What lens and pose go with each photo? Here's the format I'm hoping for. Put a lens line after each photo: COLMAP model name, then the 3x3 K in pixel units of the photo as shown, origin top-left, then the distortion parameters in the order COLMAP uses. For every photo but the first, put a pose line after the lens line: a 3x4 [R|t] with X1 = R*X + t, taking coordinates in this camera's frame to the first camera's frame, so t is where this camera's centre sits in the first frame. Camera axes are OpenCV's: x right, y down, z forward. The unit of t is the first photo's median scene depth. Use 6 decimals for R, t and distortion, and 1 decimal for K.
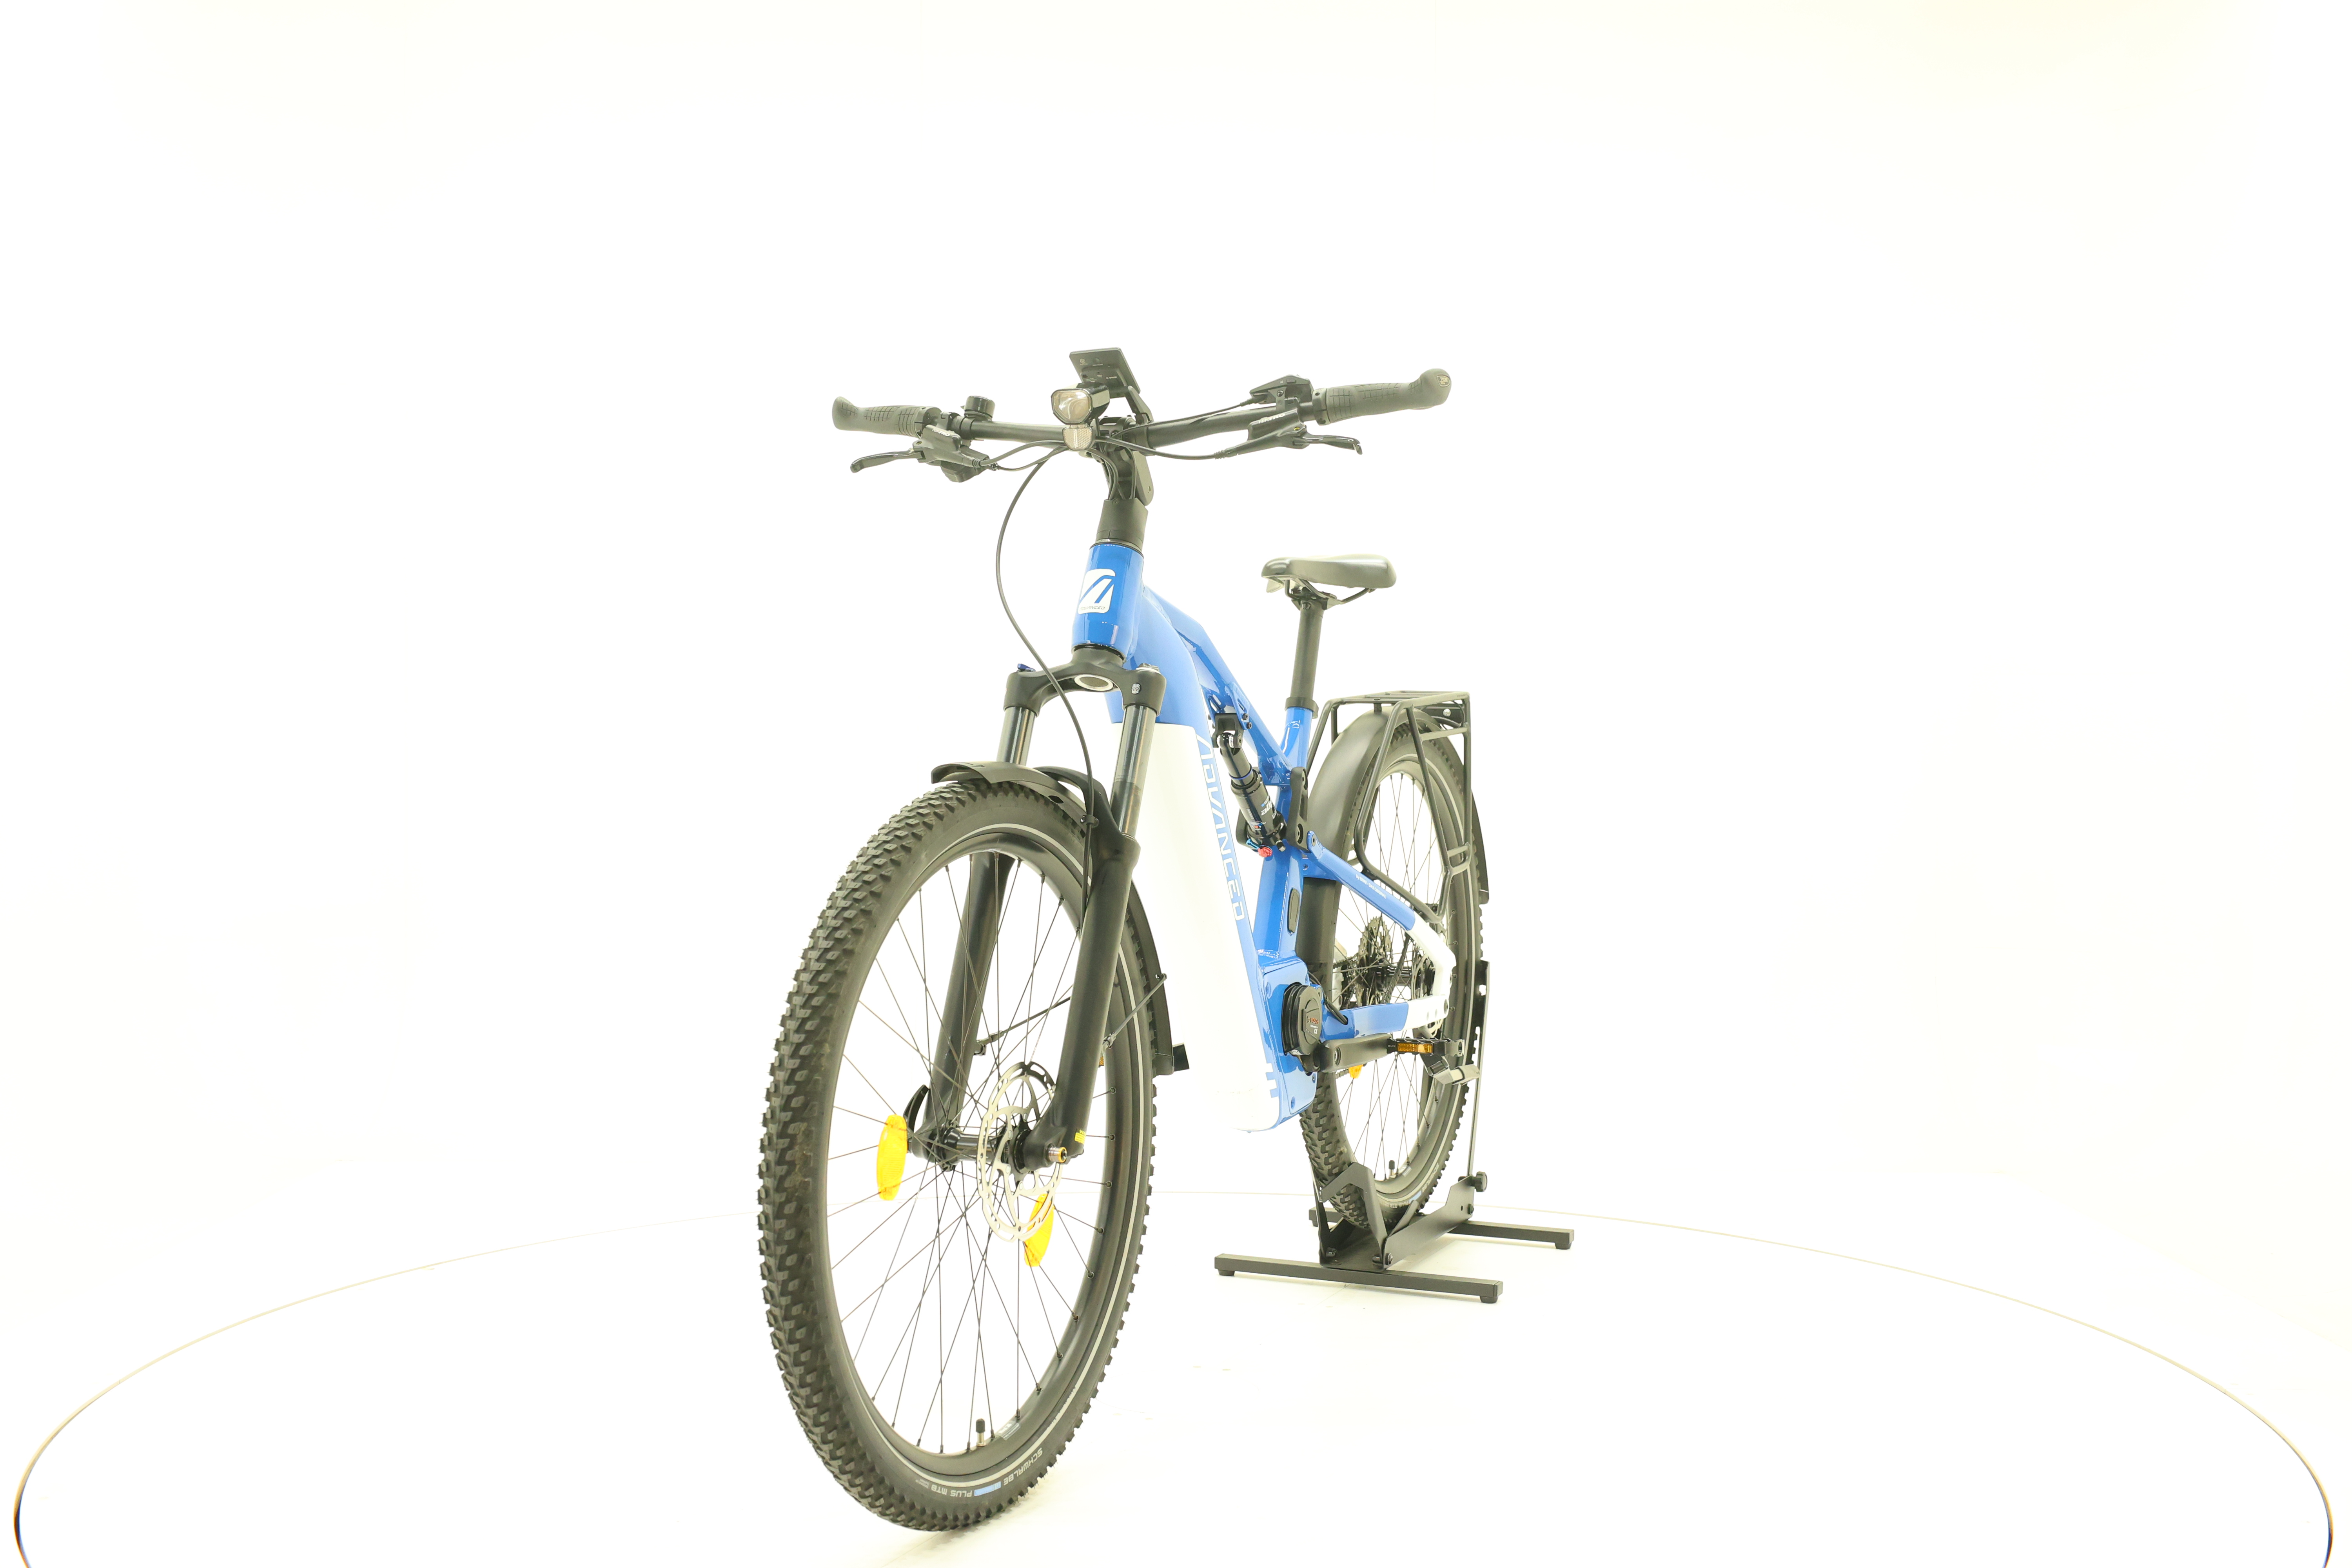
lens RADIAL K [[2500.3, 0, 1176.2], [0, 2500.3, 732.7], [0, 0, 1]] dist [-0.009342, 0.022016]
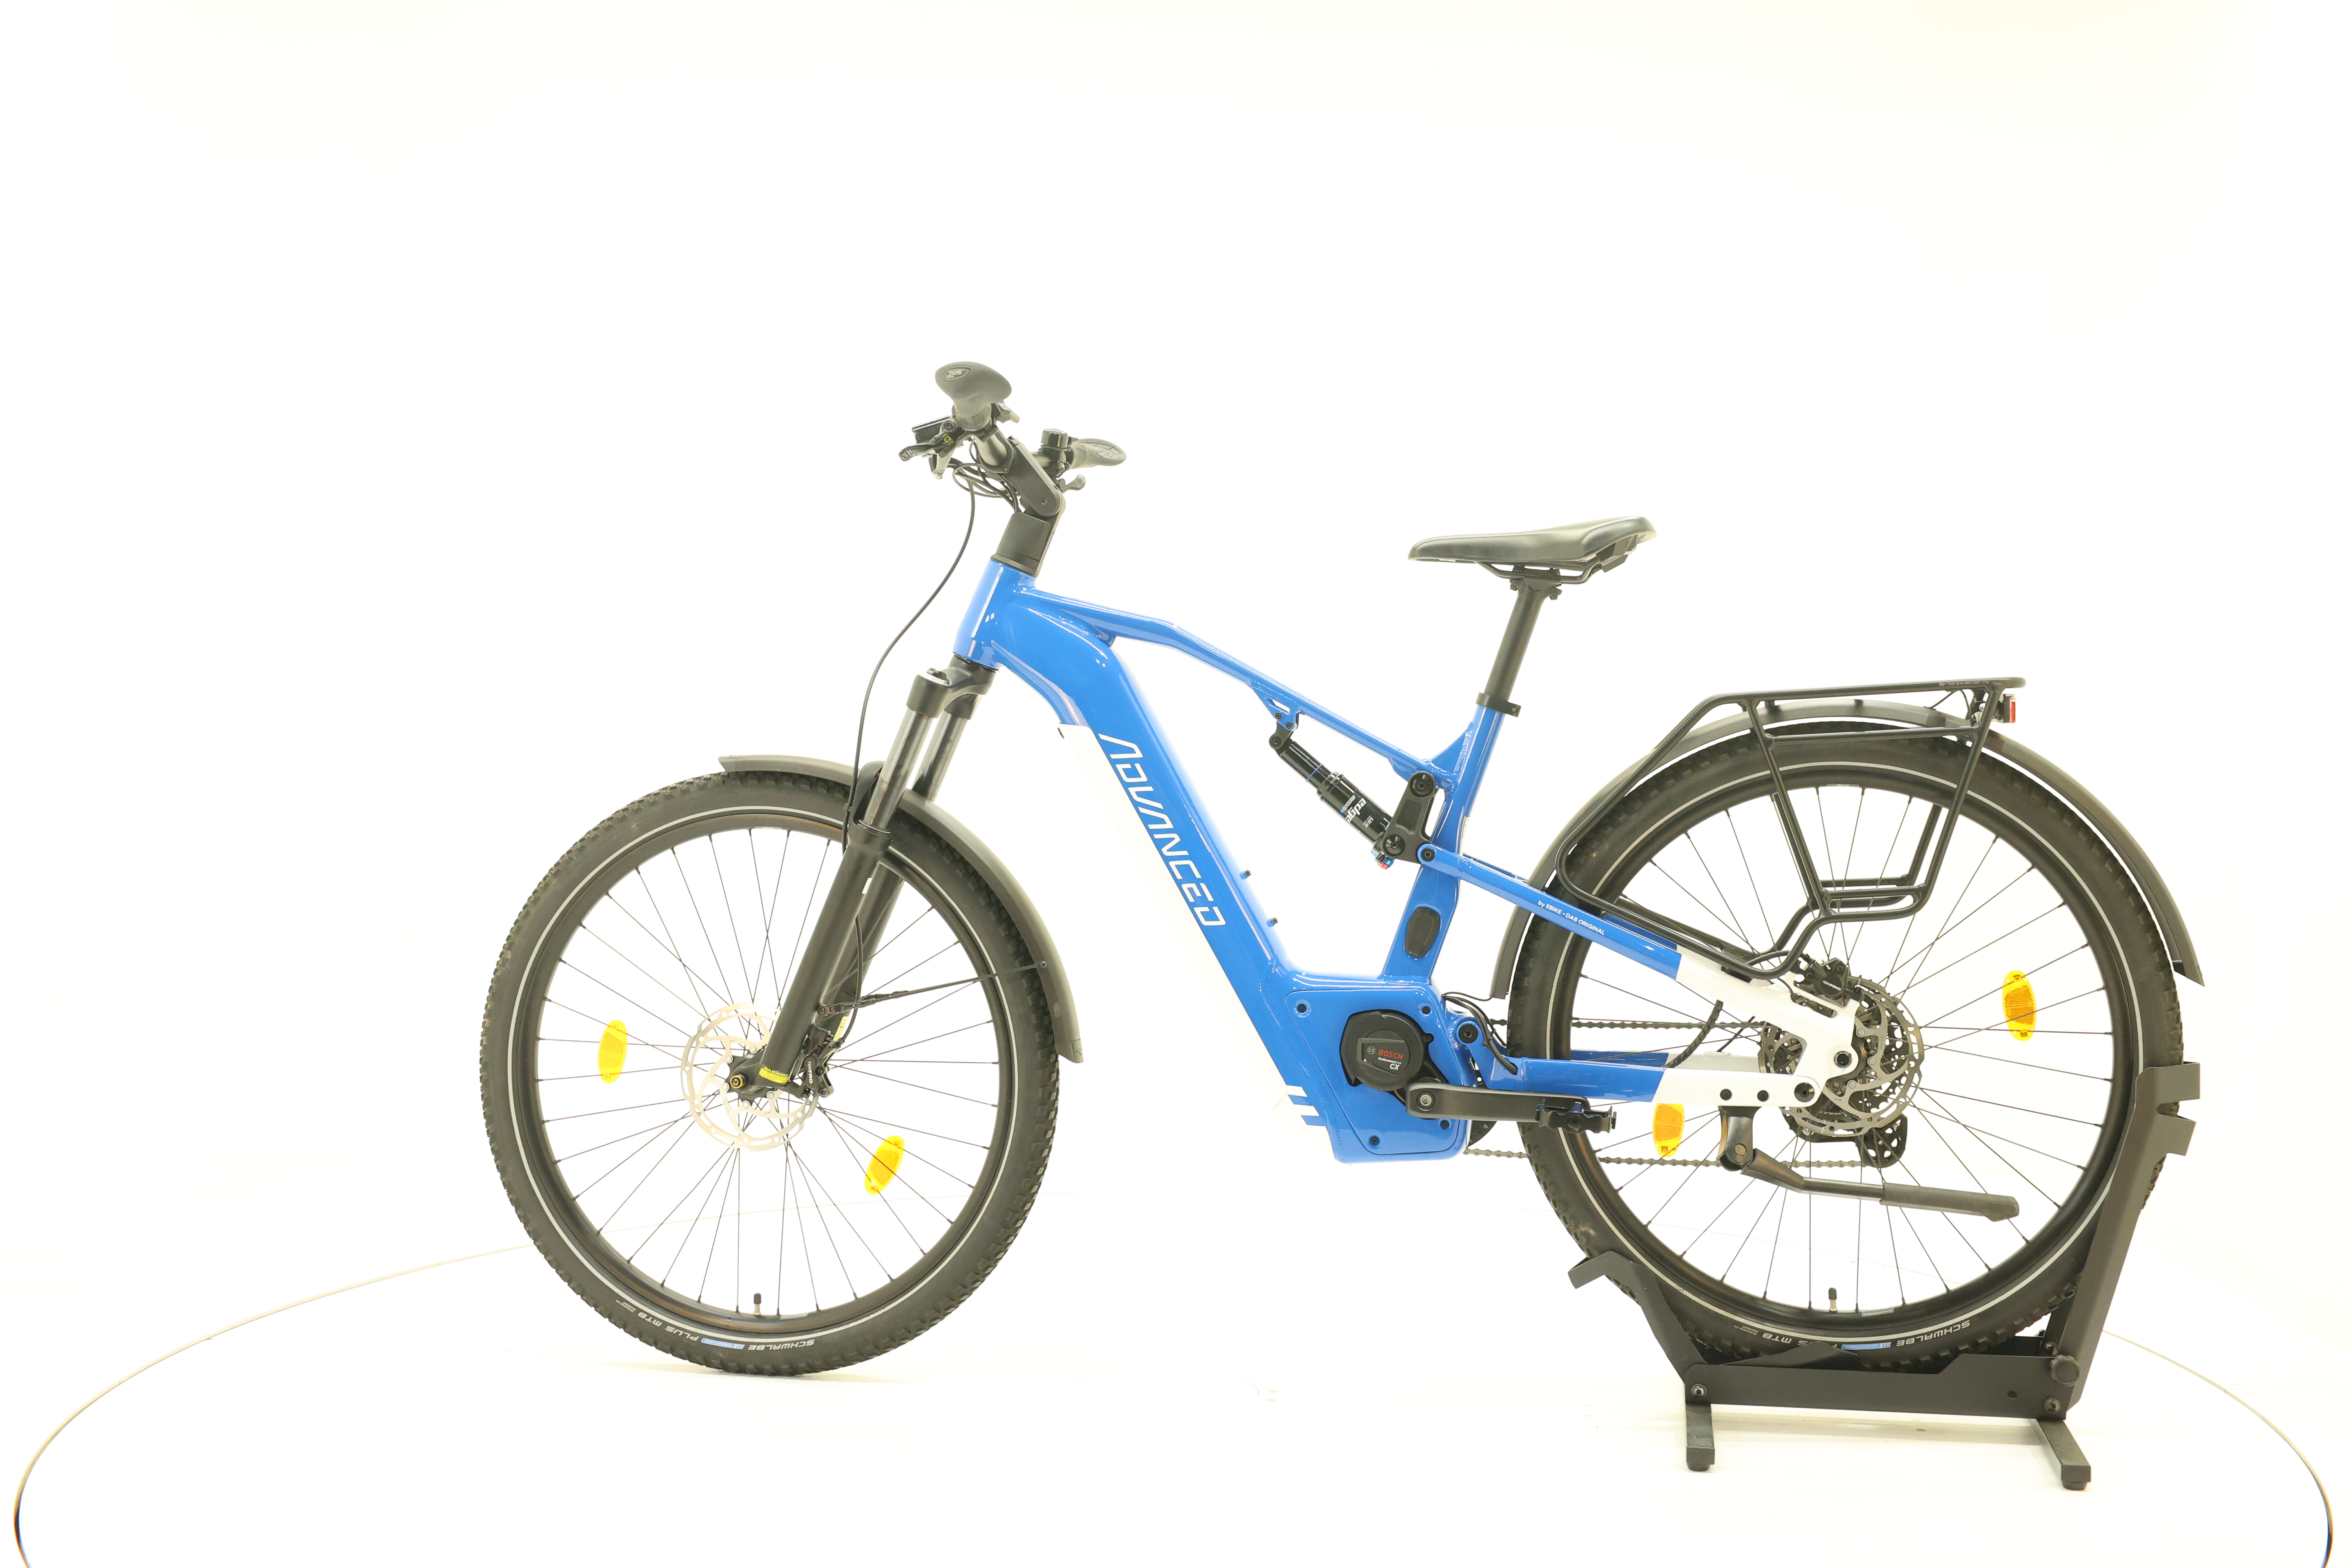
lens RADIAL K [[2500.3, 0, 1176.2], [0, 2500.3, 732.7], [0, 0, 1]] dist [-0.009342, 0.022016]
pose [[0.236409, -0.003781, -0.971646, 1.040151], [-0.004166, 0.999979, -0.004905, 0.005220], [0.971645, 0.005208, 0.236388, 0.816117]]
